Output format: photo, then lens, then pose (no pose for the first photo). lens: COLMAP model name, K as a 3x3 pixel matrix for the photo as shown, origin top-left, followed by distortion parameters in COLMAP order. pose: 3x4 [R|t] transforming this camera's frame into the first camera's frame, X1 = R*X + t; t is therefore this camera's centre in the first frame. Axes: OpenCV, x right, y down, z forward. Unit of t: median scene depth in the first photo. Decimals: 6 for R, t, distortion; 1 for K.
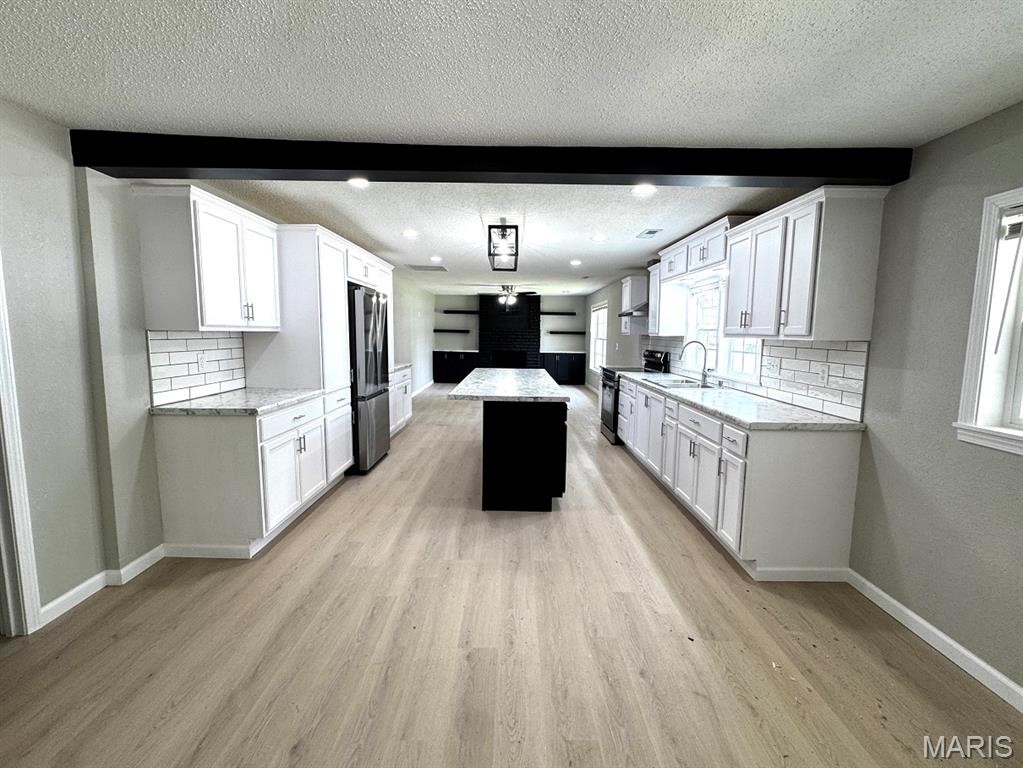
lens RADIAL K [[443.0, 0, 506.3], [0, 443.0, 385.5], [0, 0, 1]] dist [0.002762, 0.000506]
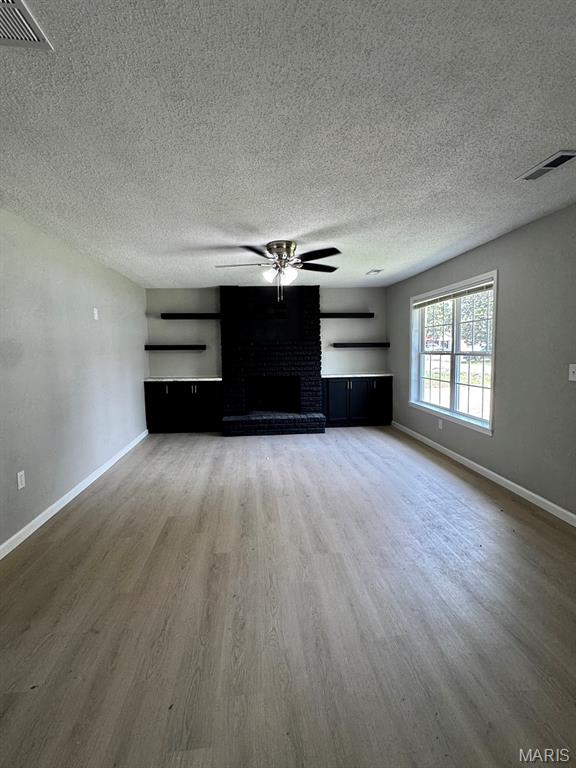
lens RADIAL K [[356.3, 0, 291.5], [0, 356.3, 382.4], [0, 0, 1]] dist [-0.003990, -0.000140]
pose [[0.992063, -0.038936, 0.119560, -0.033829], [0.041889, 0.998874, -0.022282, -0.074404], [-0.118558, 0.027114, 0.992577, 0.644706]]
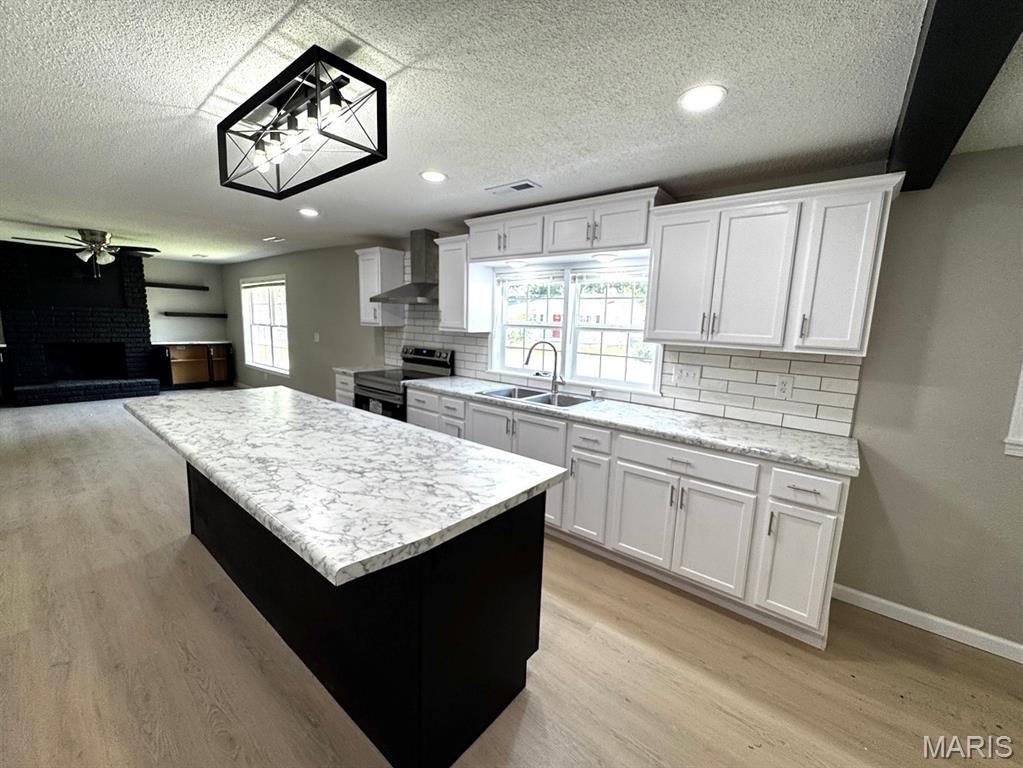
lens RADIAL K [[412.3, 0, 507.8], [0, 412.3, 385.8], [0, 0, 1]] dist [-0.001796, -0.001589]
pose [[0.626123, -0.107954, 0.772215, -0.090812], [0.065468, 0.994151, 0.085897, -0.040186], [-0.776971, -0.003227, 0.629529, 0.262228]]
